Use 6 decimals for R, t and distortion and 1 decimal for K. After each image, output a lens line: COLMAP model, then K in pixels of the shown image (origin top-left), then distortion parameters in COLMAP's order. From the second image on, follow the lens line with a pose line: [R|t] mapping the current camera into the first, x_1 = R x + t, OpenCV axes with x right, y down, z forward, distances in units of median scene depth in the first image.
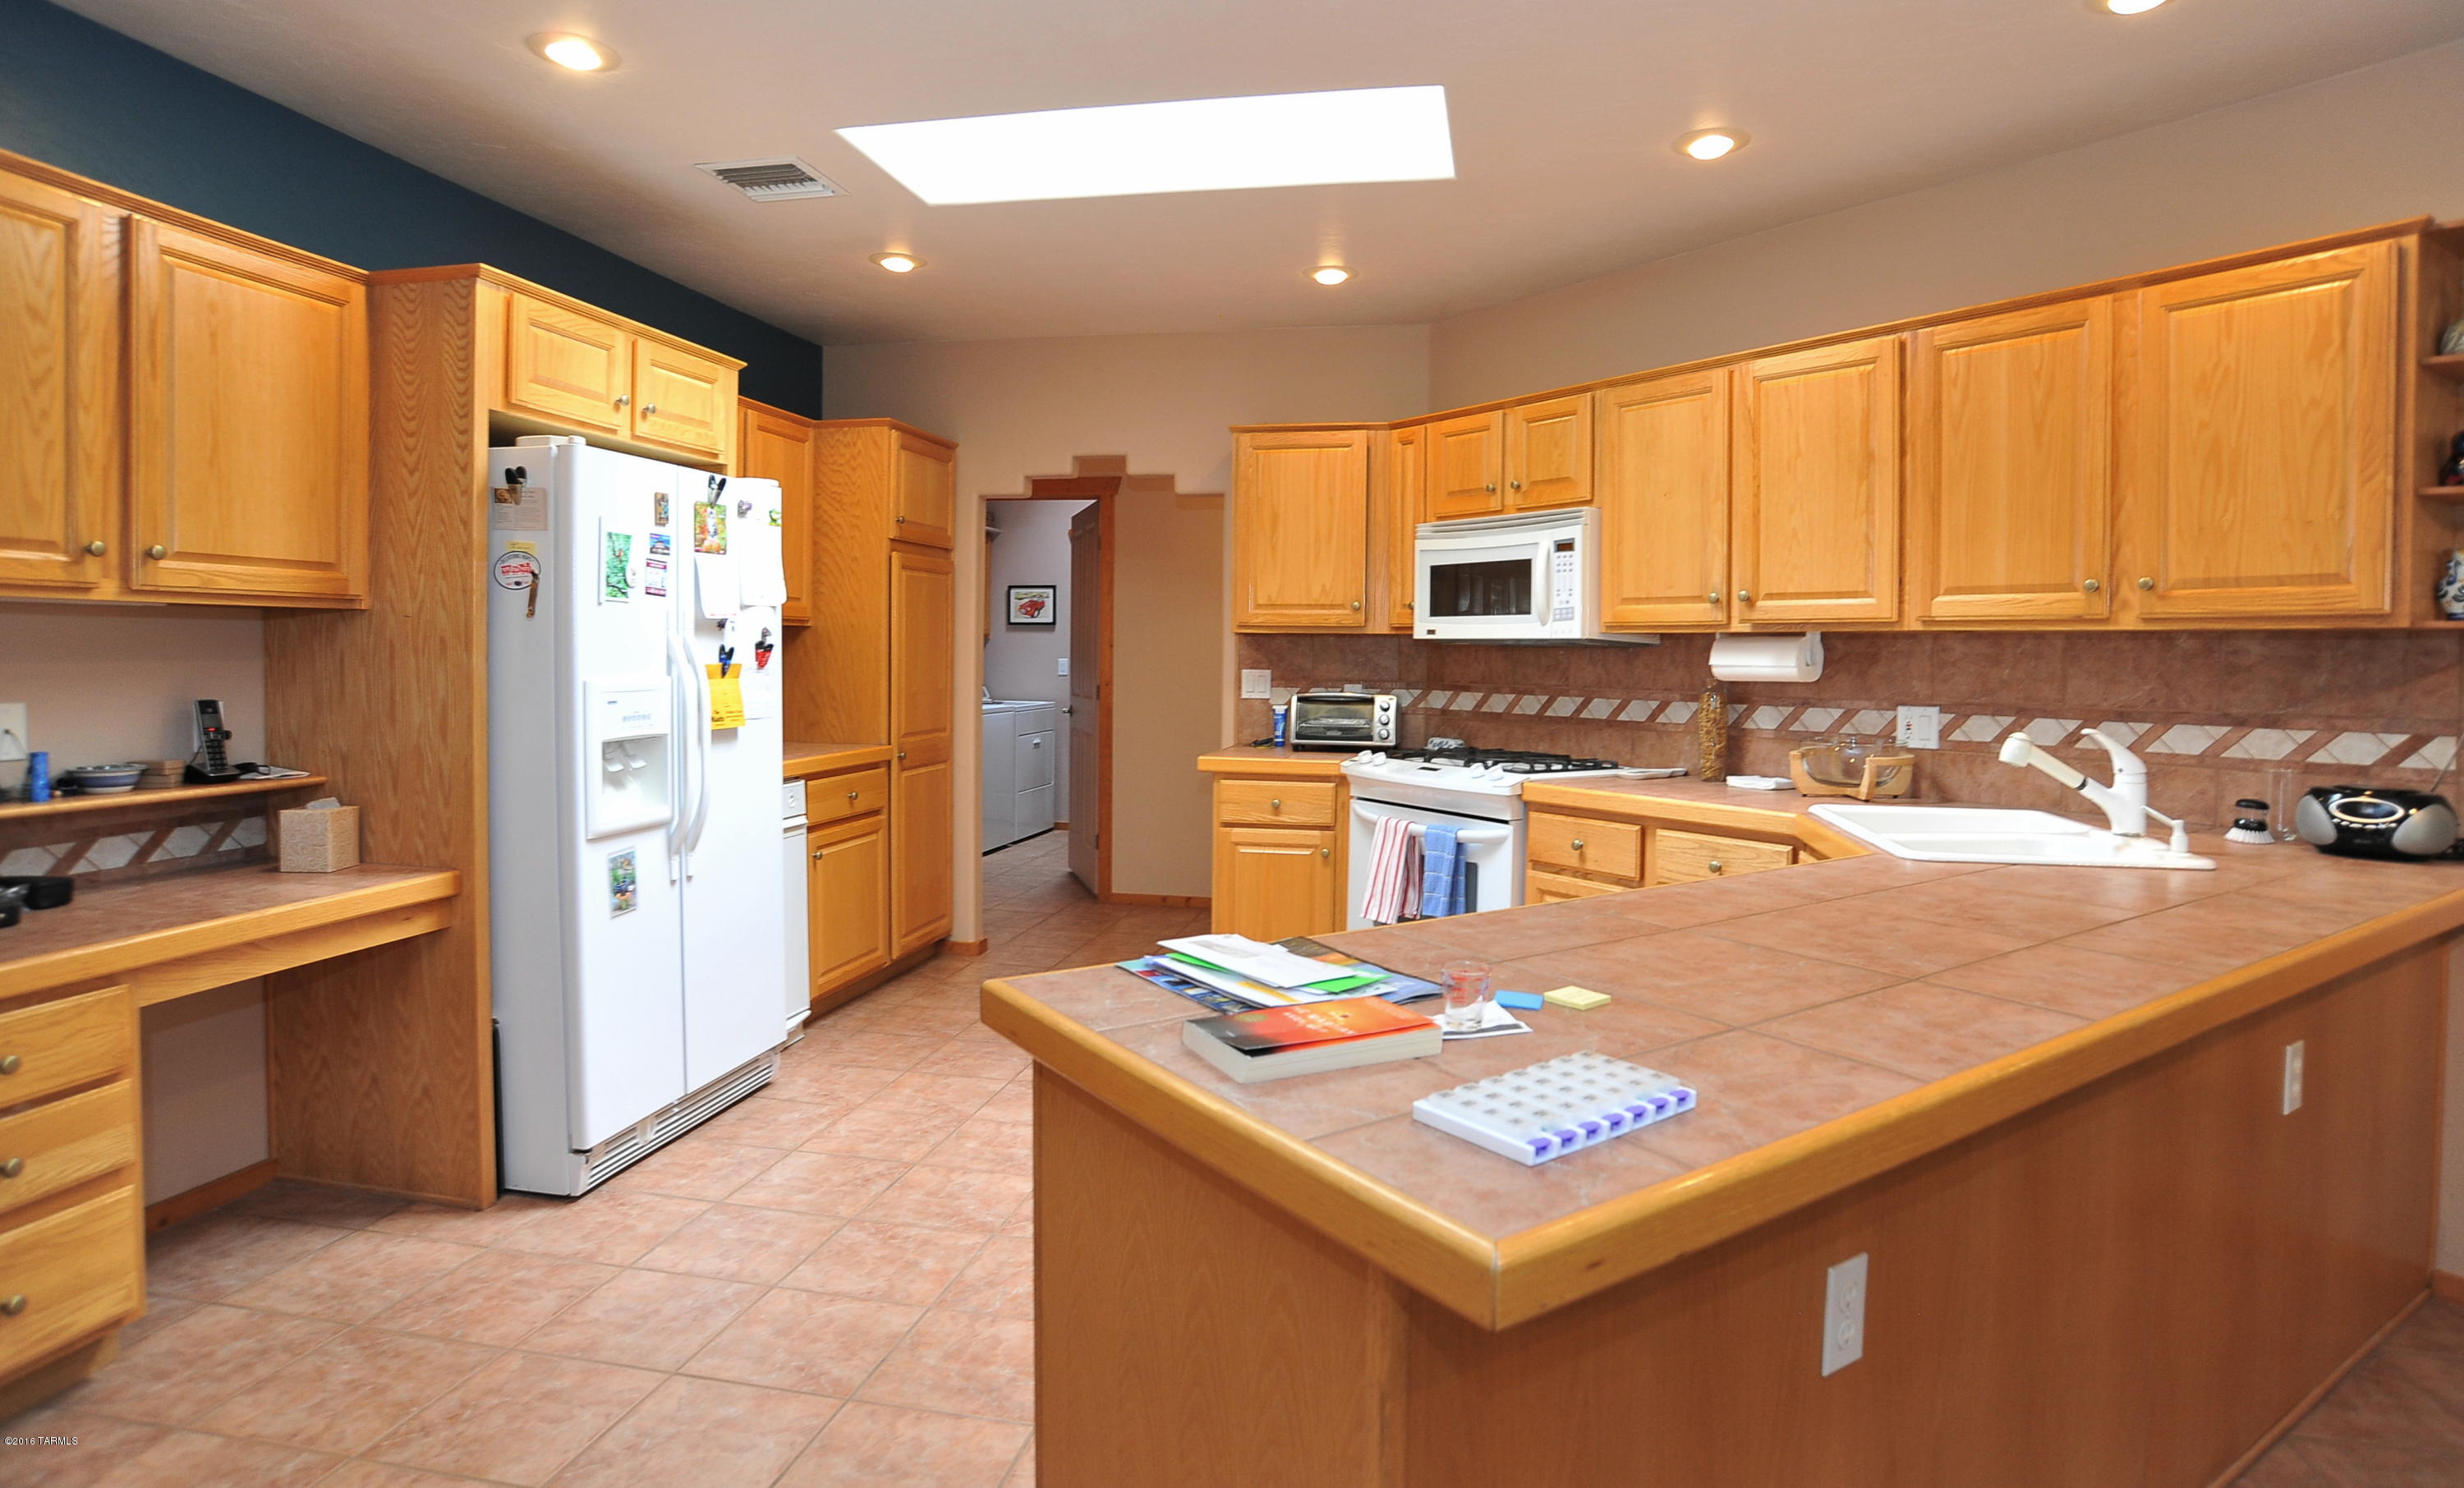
lens RADIAL K [[1345.2, 0, 1242.3], [0, 1345.2, 669.1], [0, 0, 1]] dist [-0.033608, 0.000488]
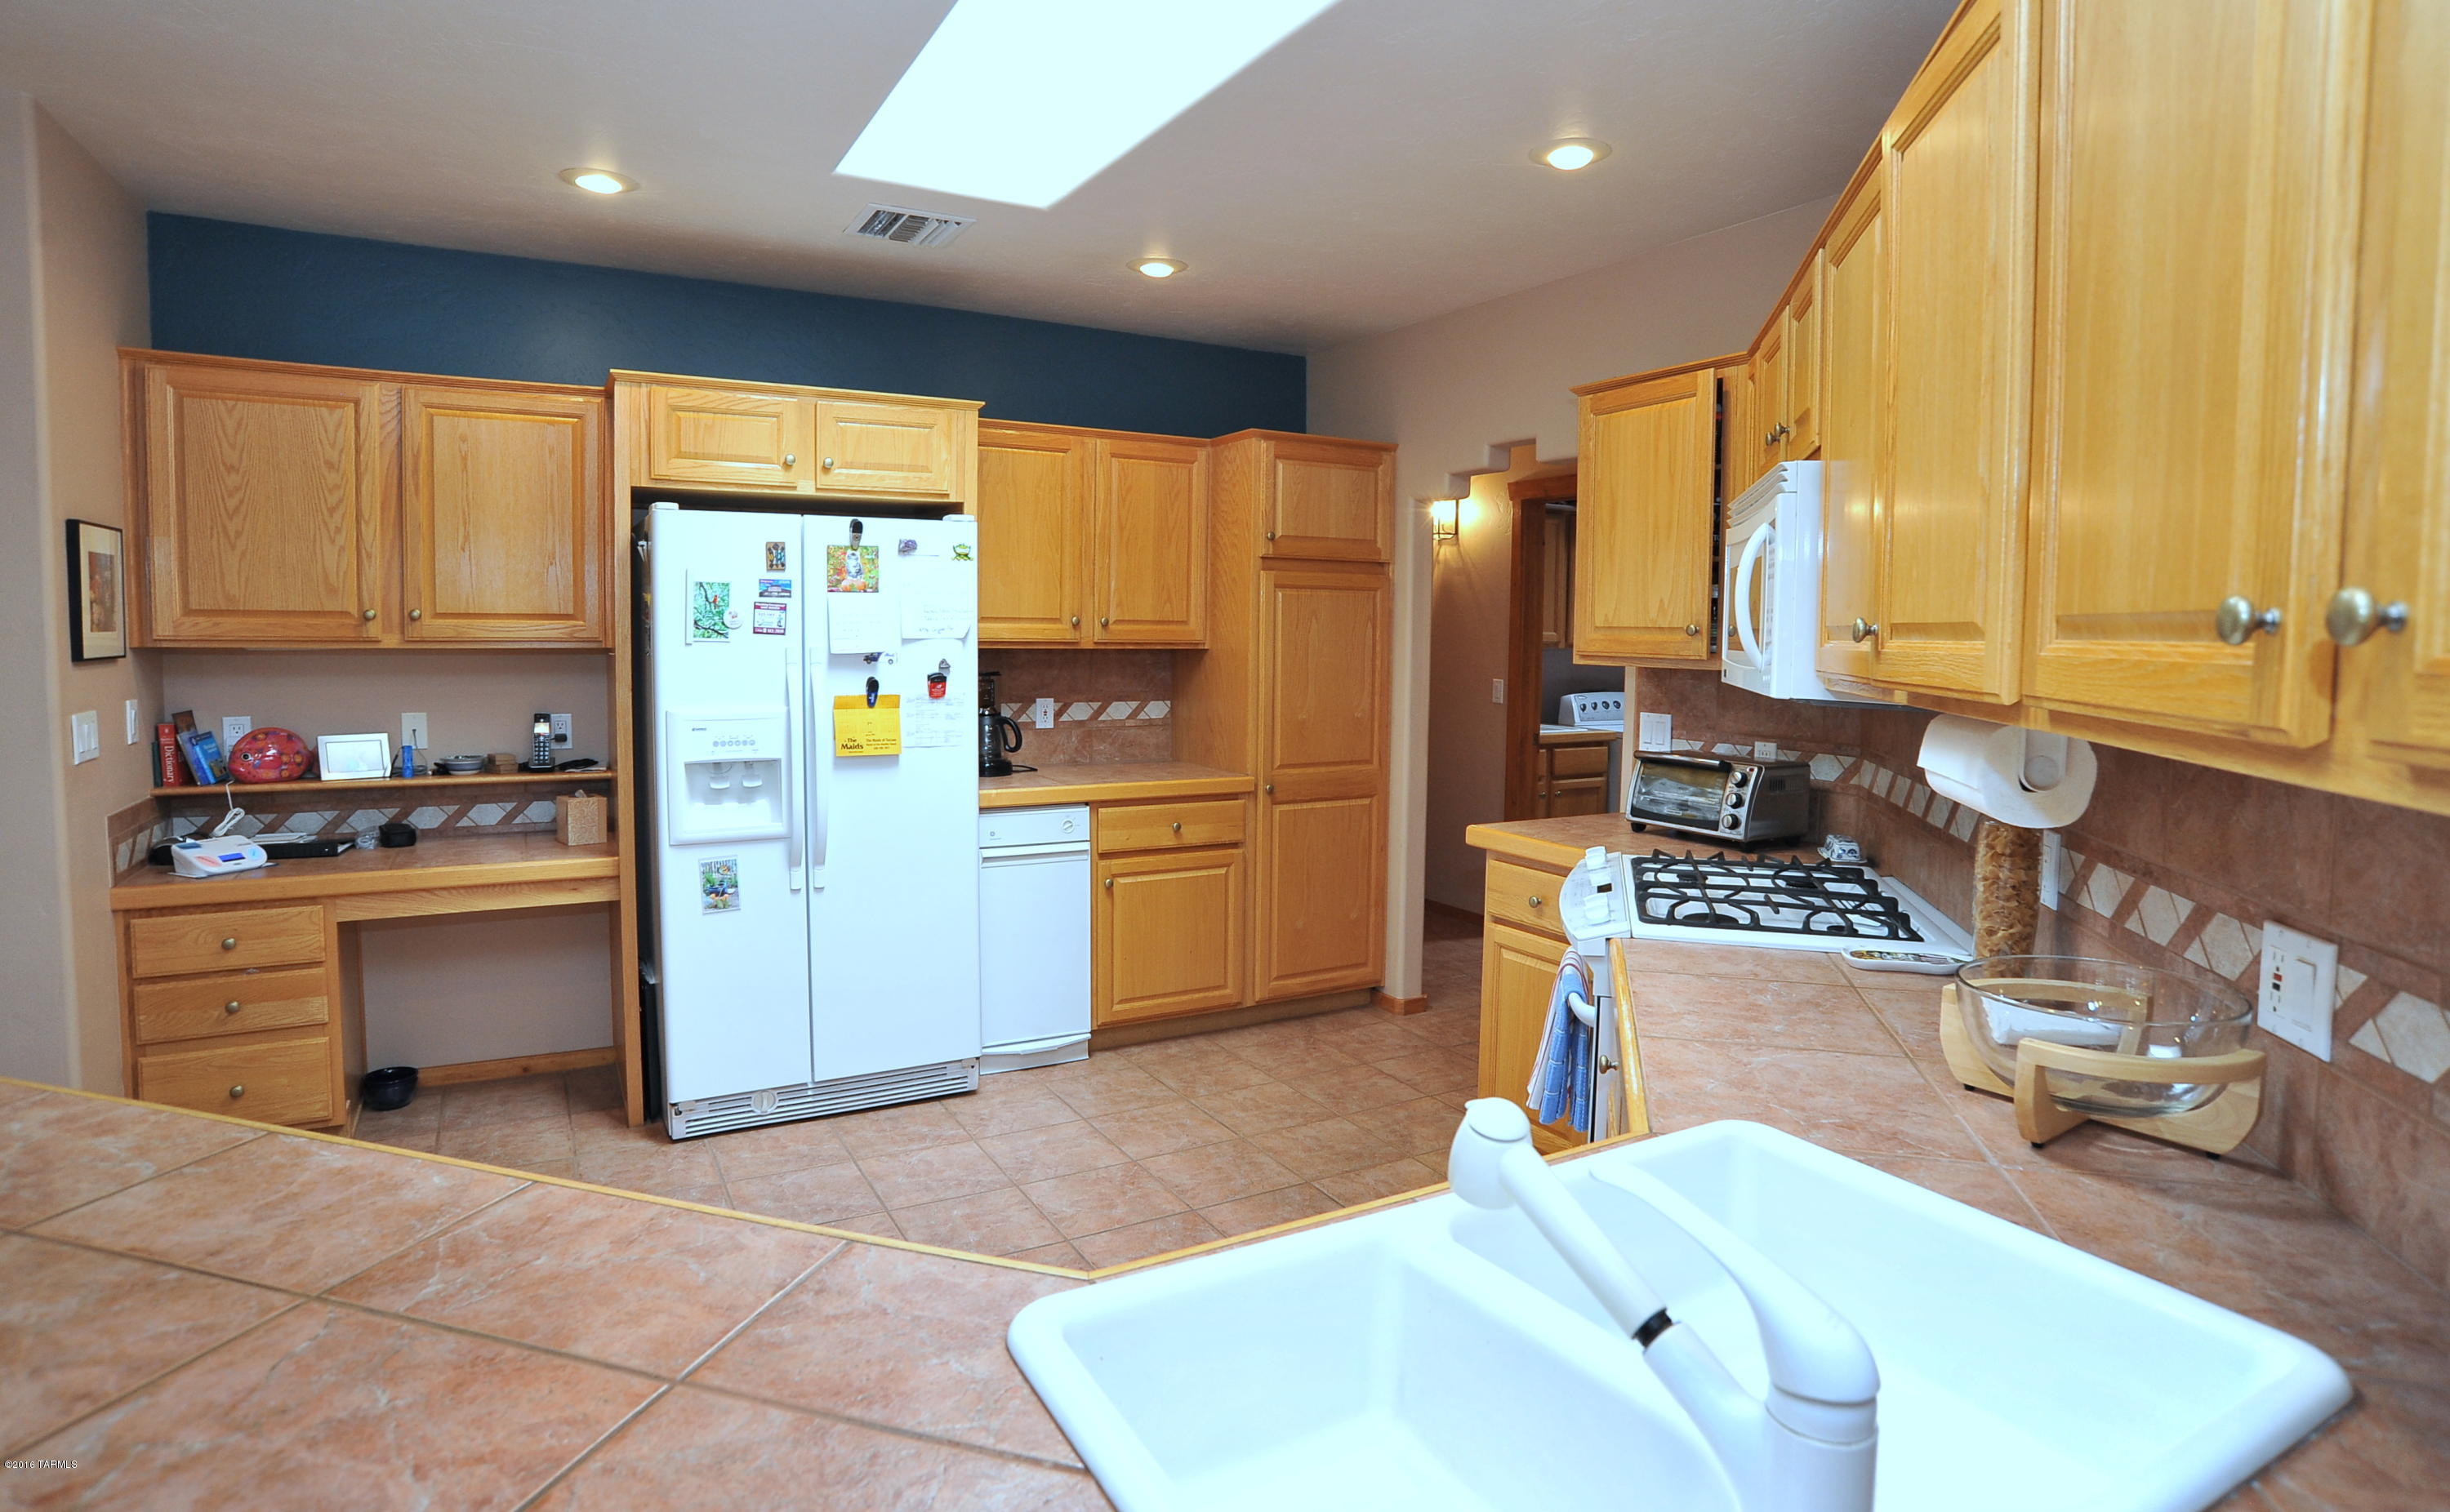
lens RADIAL K [[1279.4, 0, 1187.3], [0, 1279.4, 706.5], [0, 0, 1]] dist [-0.062966, 0.000742]
pose [[0.633657, 0.043798, -0.772373, 0.534035], [-0.015878, 0.998922, 0.043618, -0.041205], [0.773451, -0.015375, 0.633669, 0.525163]]
